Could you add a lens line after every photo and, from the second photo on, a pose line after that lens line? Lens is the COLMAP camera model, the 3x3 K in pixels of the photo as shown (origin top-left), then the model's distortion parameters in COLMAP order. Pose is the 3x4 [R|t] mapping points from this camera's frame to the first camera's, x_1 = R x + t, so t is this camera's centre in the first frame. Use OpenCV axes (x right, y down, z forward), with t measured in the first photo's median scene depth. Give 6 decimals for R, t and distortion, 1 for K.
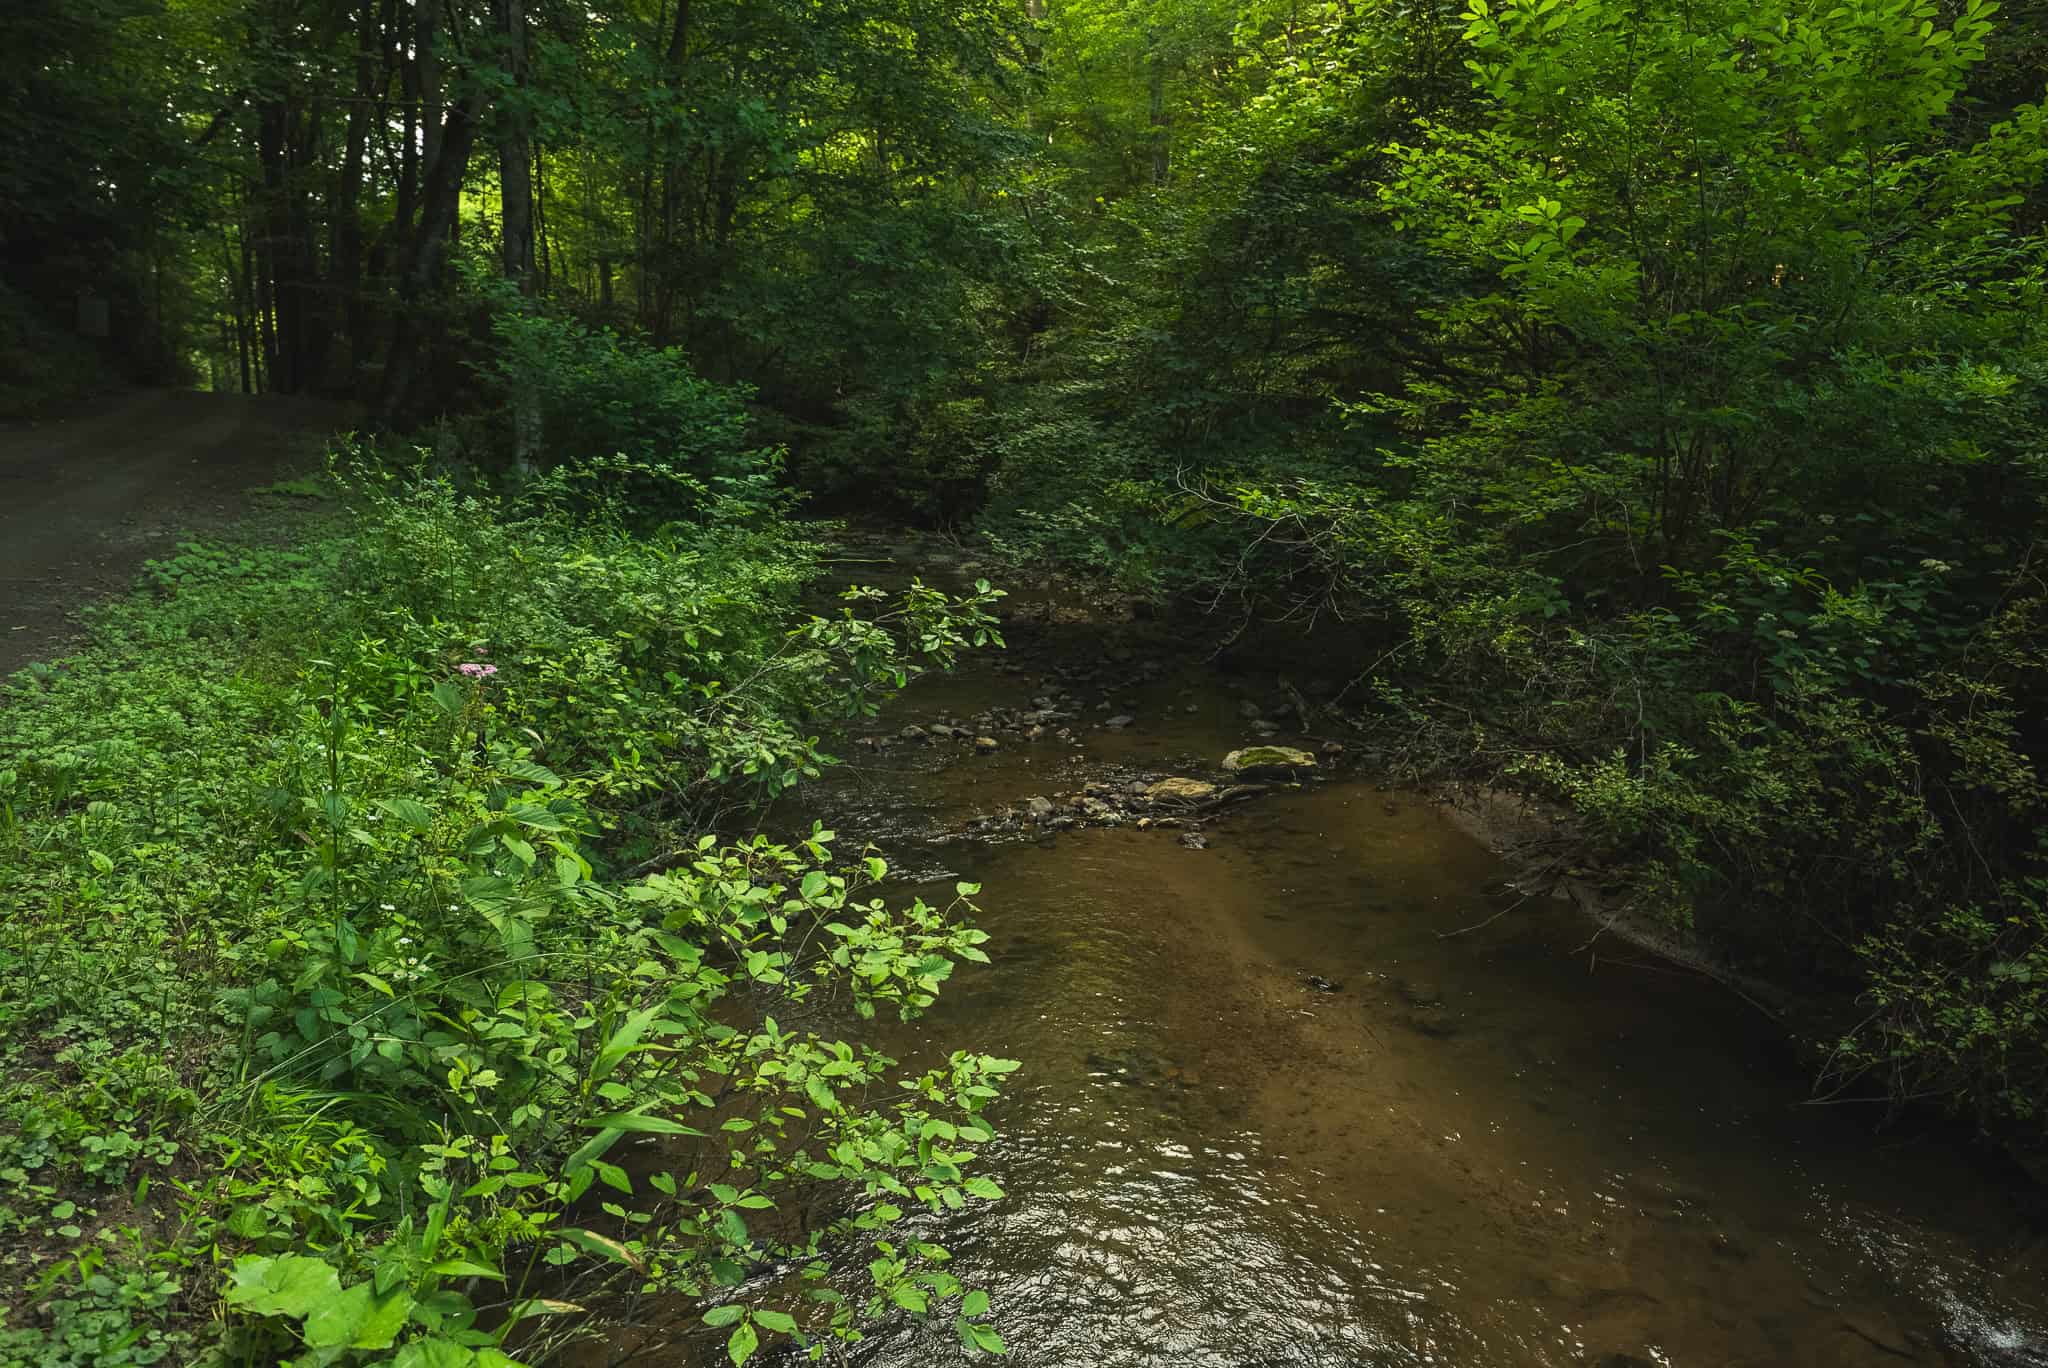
lens RADIAL K [[1348.4, 0, 1024.0], [0, 1348.4, 684.0], [0, 0, 1]] dist [0.030314, -0.001638]
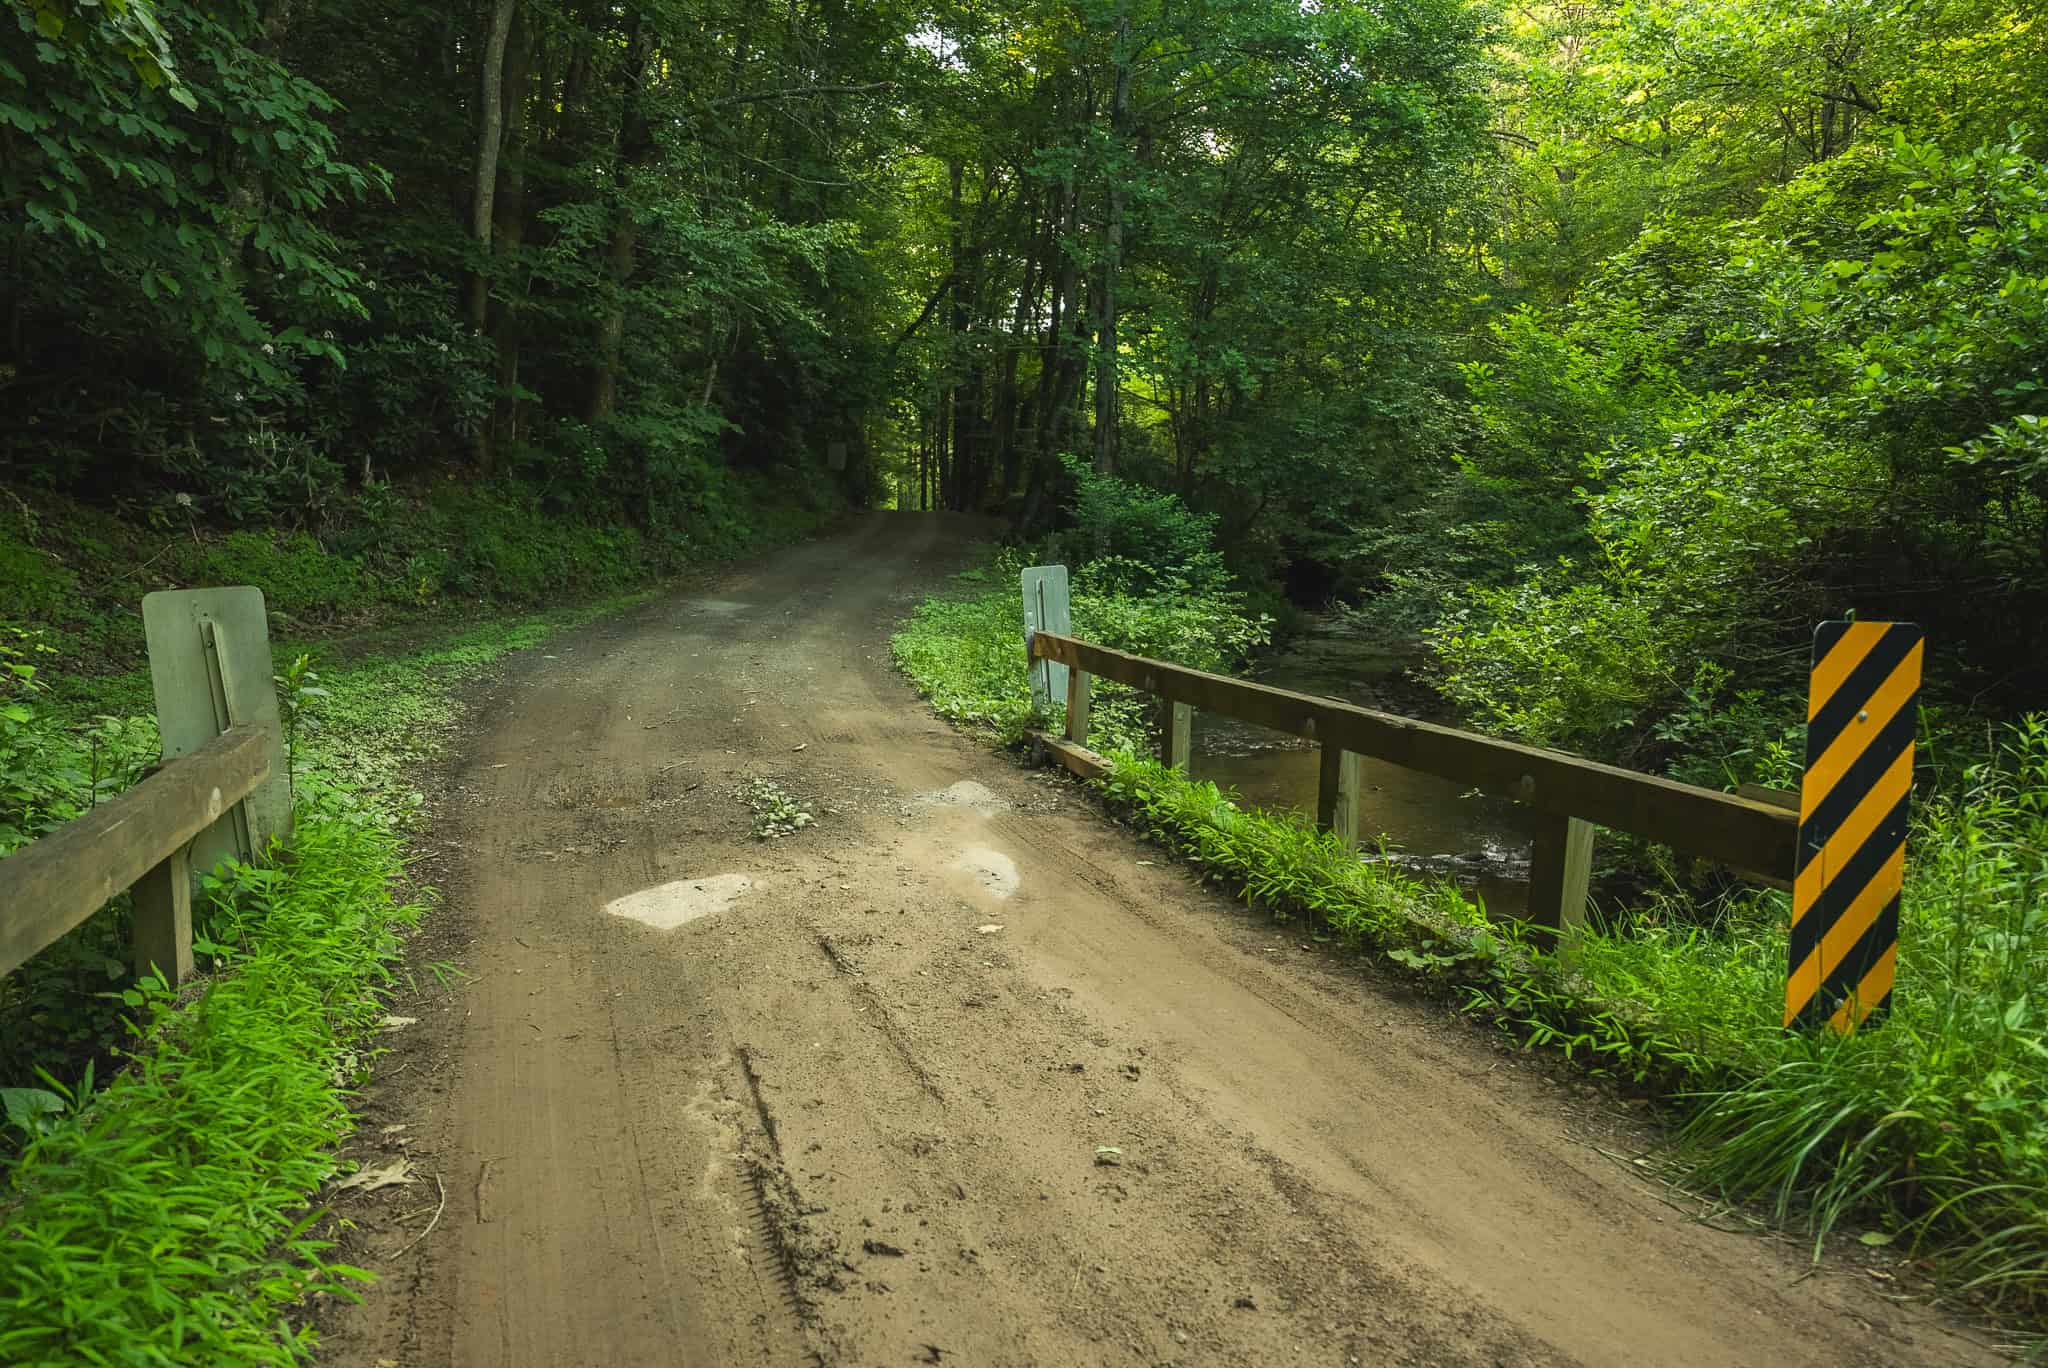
lens RADIAL K [[1374.1, 0, 1024.0], [0, 1374.1, 684.0], [0, 0, 1]] dist [0.034388, 0.000143]
pose [[0.908456, 0.040041, -0.416057, 0.568845], [-0.070796, 0.995759, -0.058751, 0.201570], [0.411940, 0.082828, 0.907439, -1.205275]]
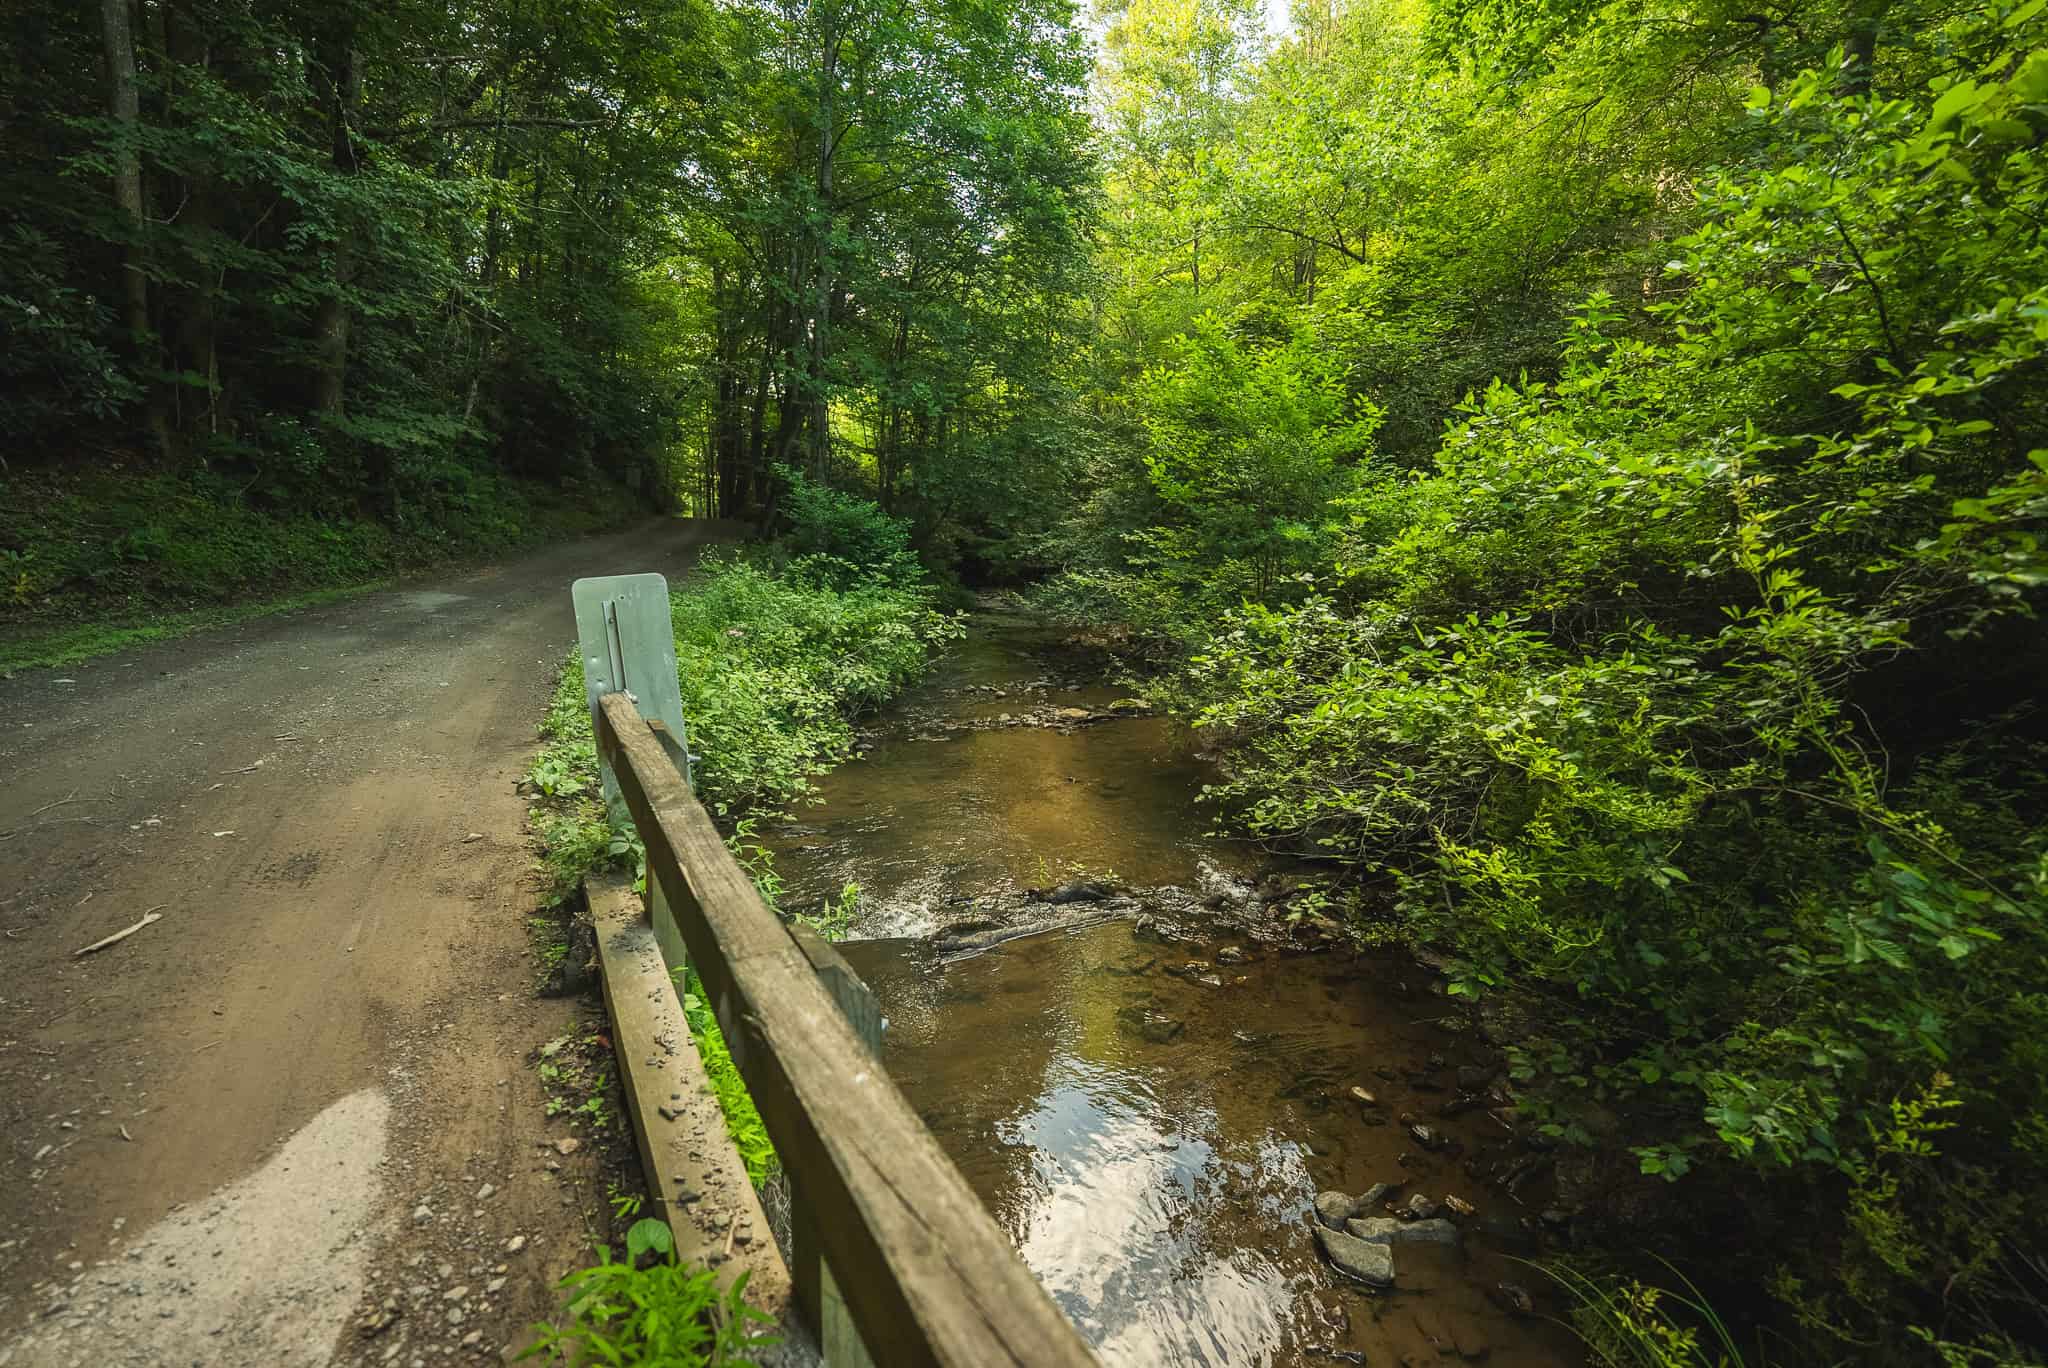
lens RADIAL K [[833.8, 0, 1039.3], [0, 833.8, 691.7], [0, 0, 1]] dist [-0.038582, 0.005557]
pose [[0.990284, 0.038074, -0.133747, 0.317024], [-0.038723, 0.999247, -0.002253, 0.064975], [0.133561, 0.007410, 0.991013, -0.418383]]
